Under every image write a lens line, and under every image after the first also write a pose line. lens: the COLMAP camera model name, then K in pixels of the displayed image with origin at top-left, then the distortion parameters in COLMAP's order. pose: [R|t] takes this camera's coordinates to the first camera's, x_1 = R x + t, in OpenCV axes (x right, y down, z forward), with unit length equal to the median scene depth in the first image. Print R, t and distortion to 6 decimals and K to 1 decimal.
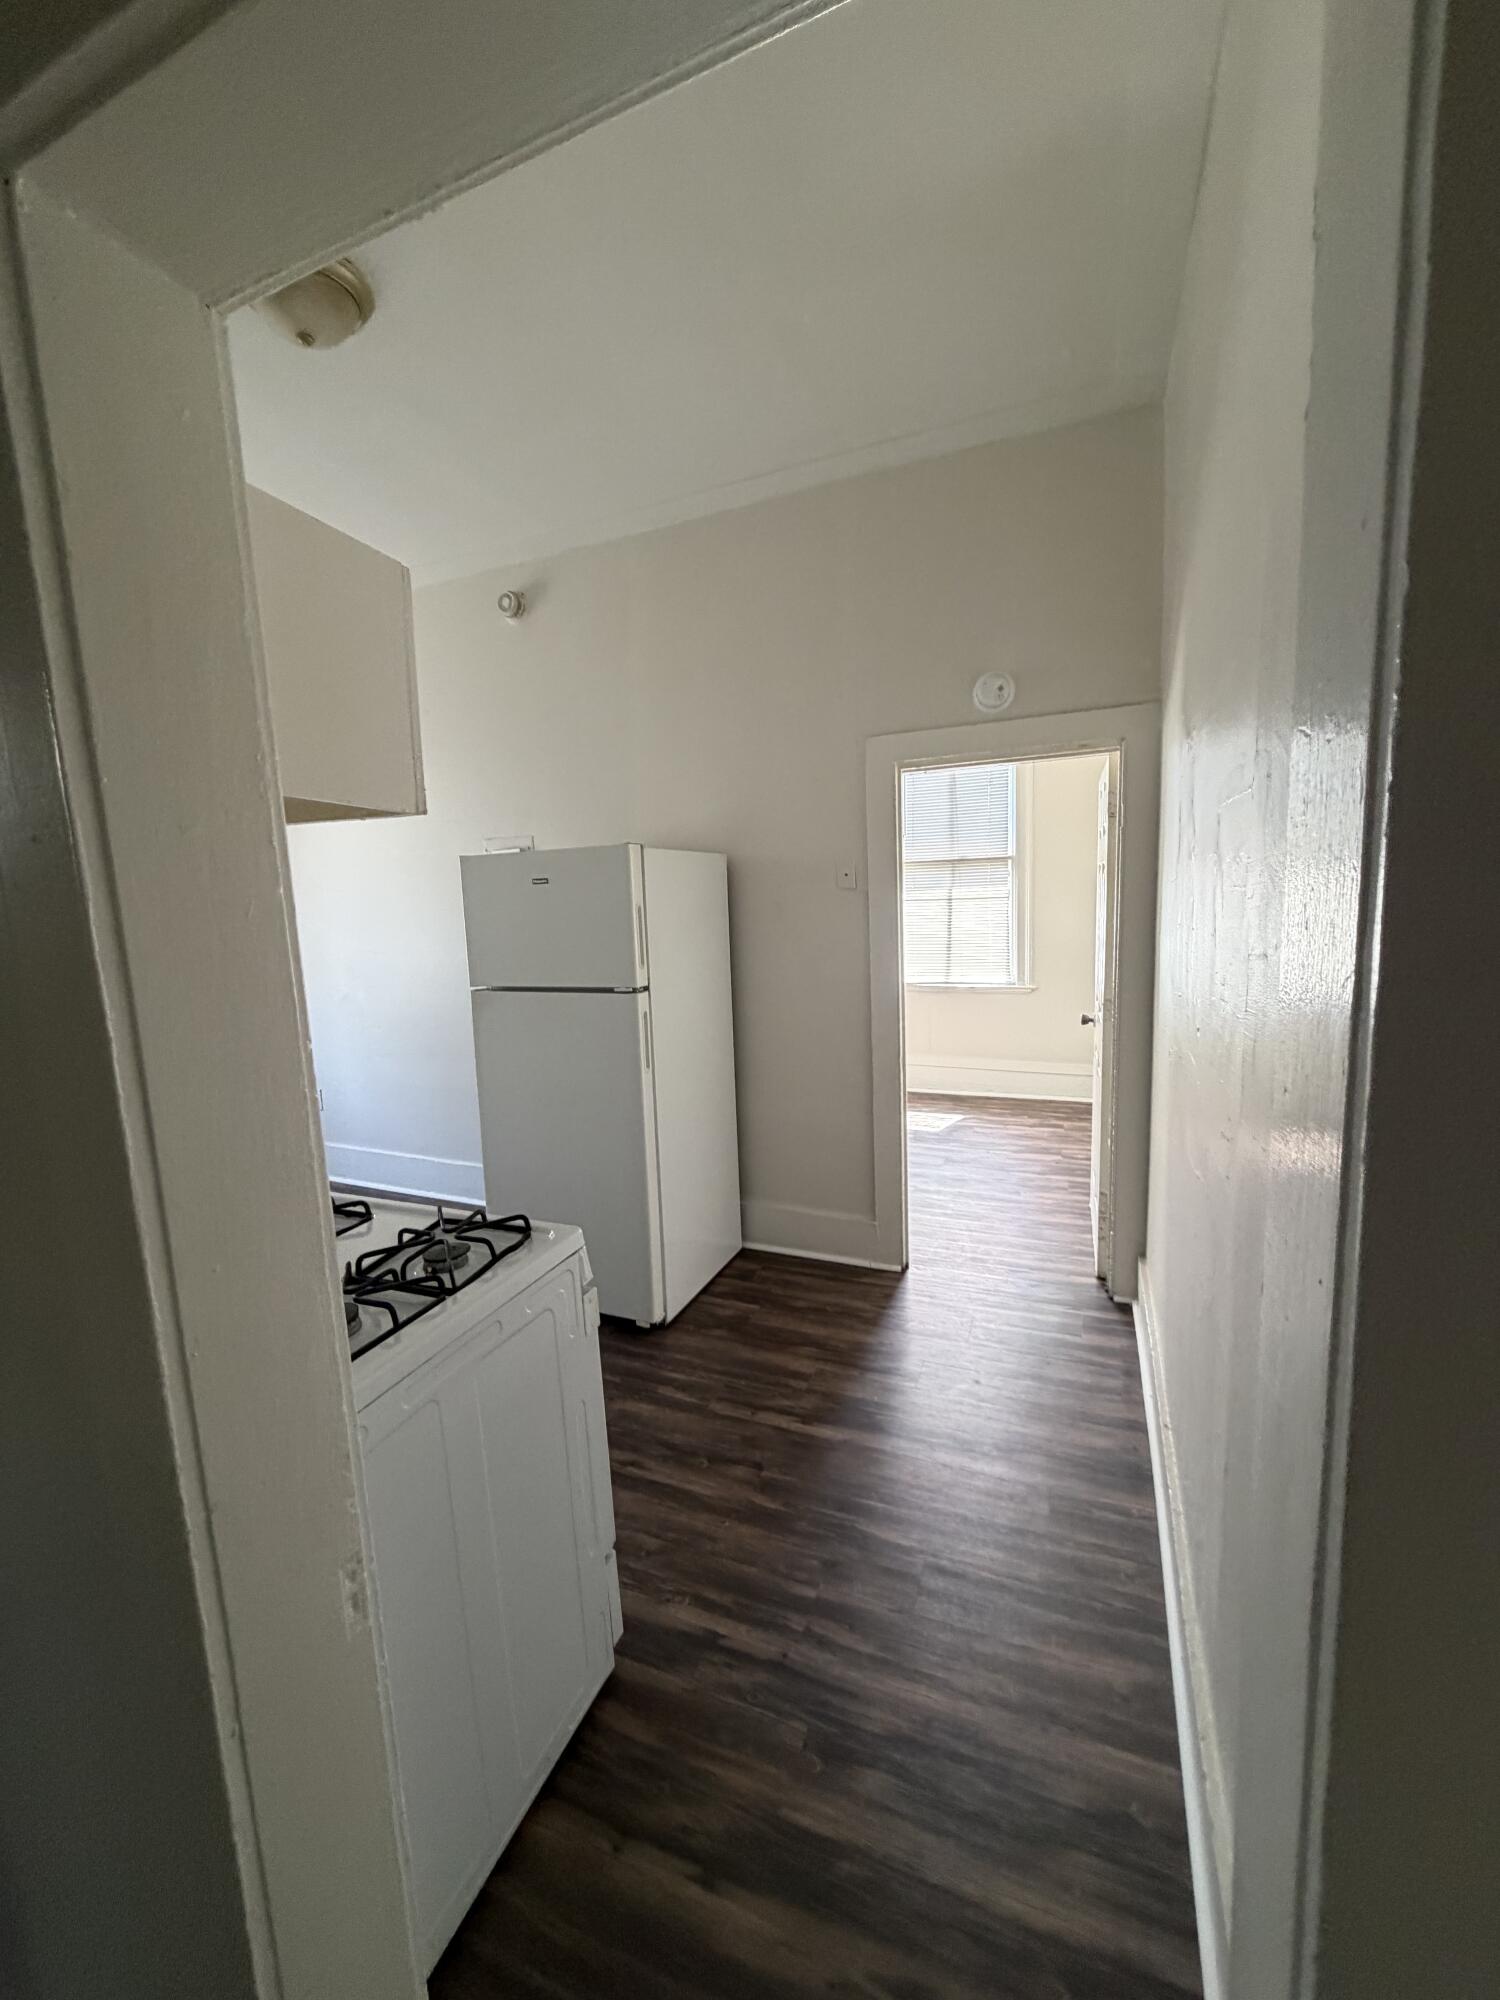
lens RADIAL K [[792.8, 0, 748.9], [0, 792.8, 1000.2], [0, 0, 1]] dist [-0.001730, -0.000222]
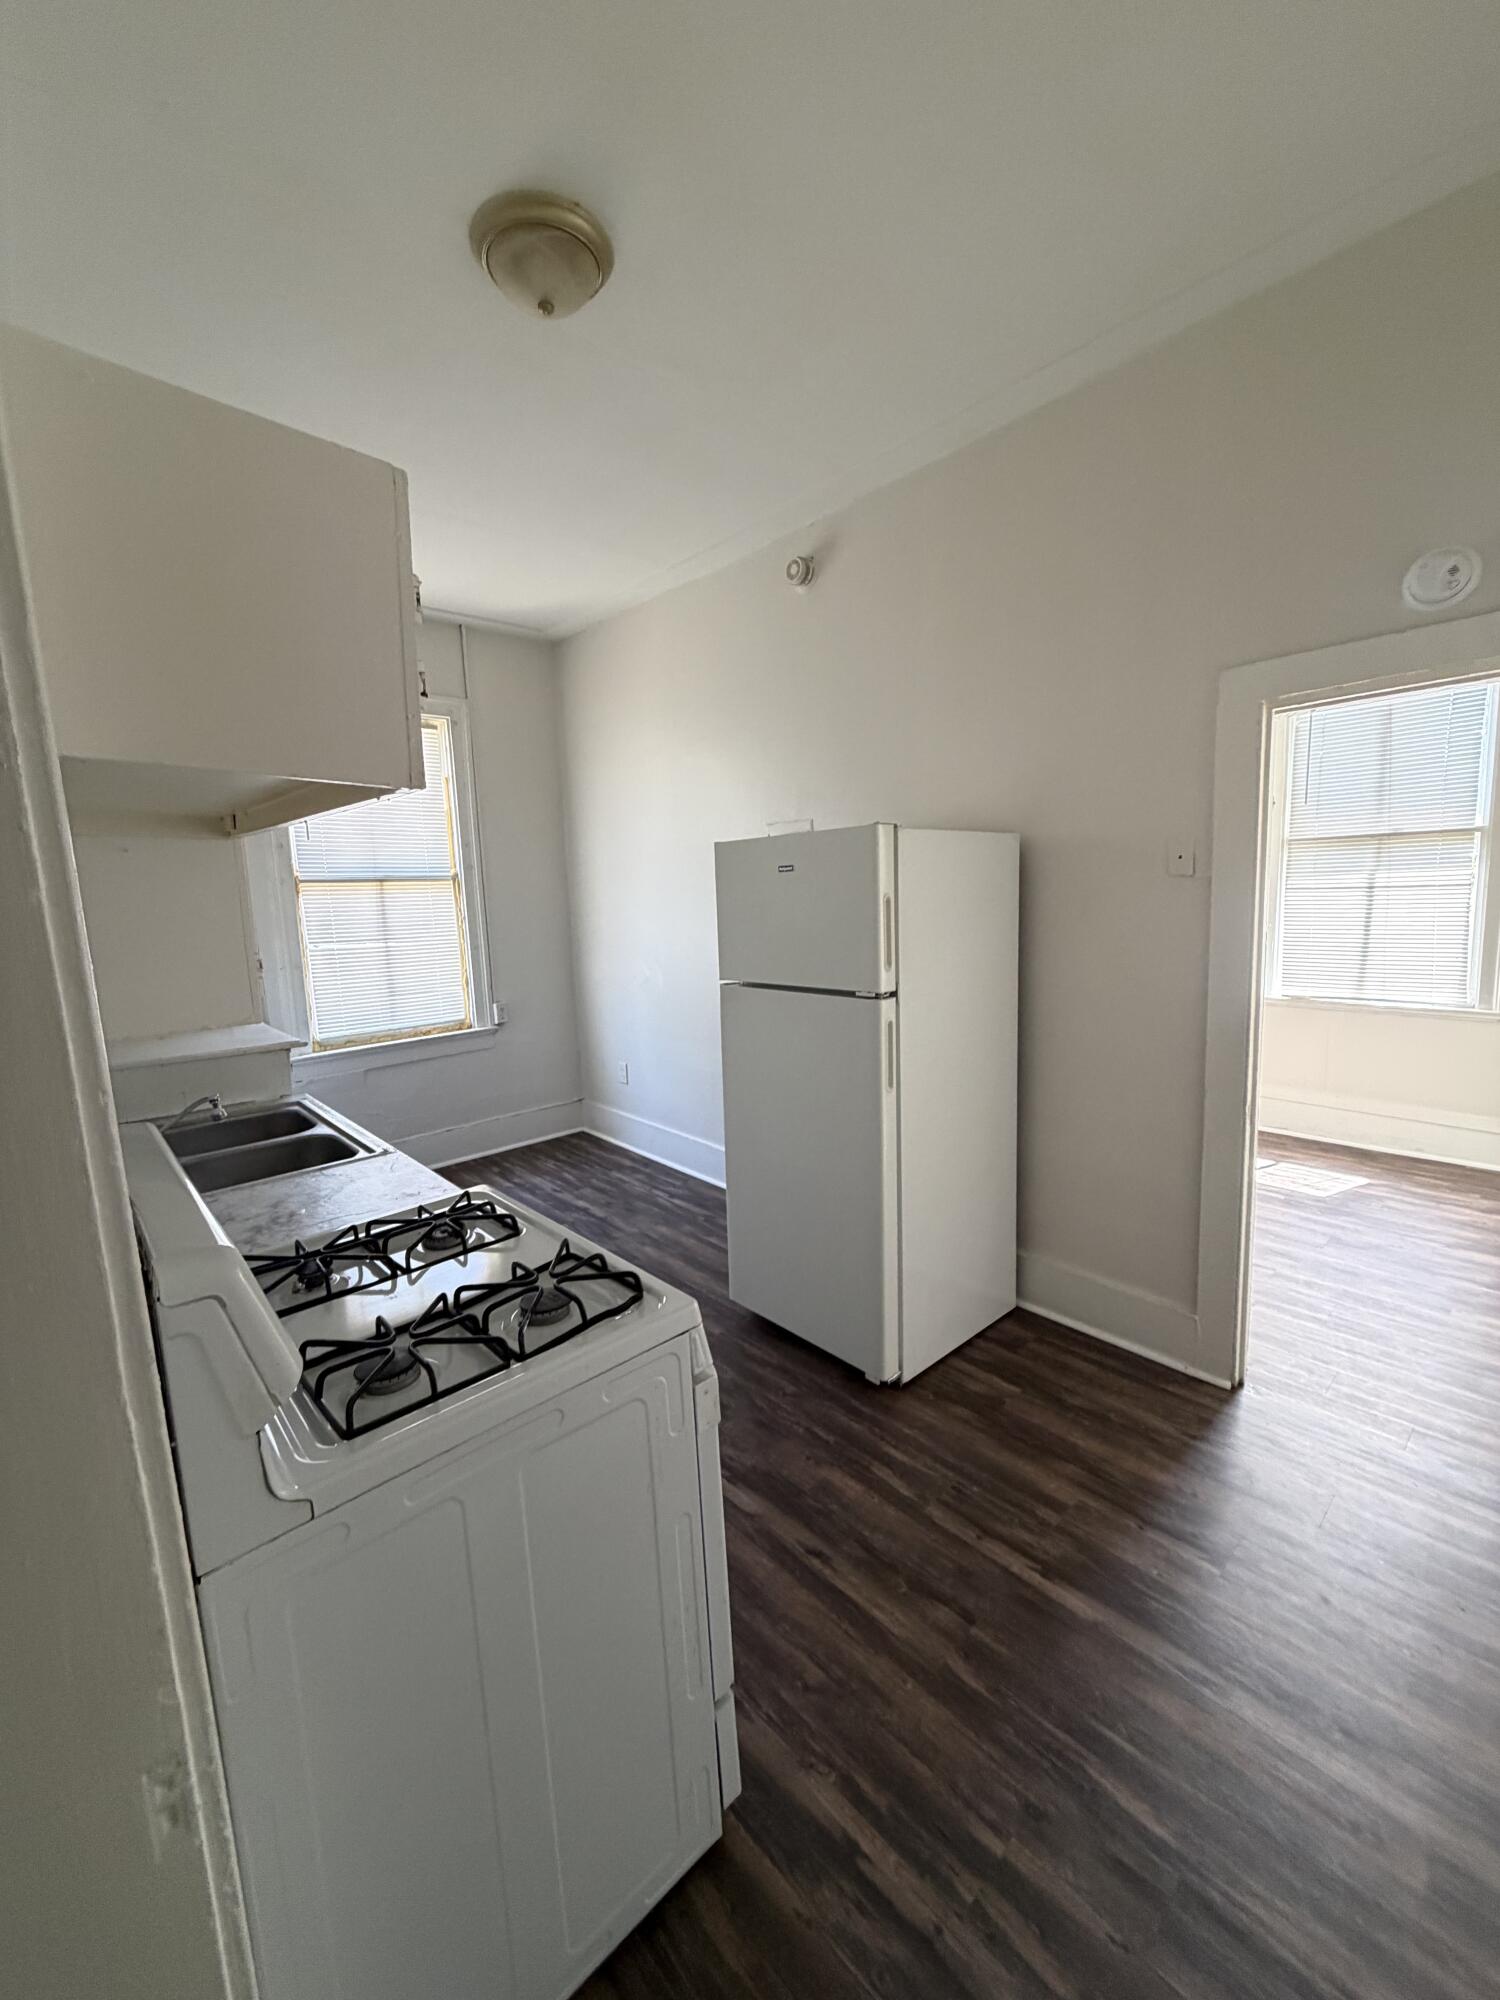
lens RADIAL K [[796.2, 0, 748.7], [0, 796.2, 996.7], [0, 0, 1]] dist [0.000727, -0.000558]
pose [[0.907188, 0.060319, -0.416379, 0.081104], [-0.054531, 0.998179, 0.025793, -0.024323], [0.417177, -0.000694, 0.908825, 0.149944]]
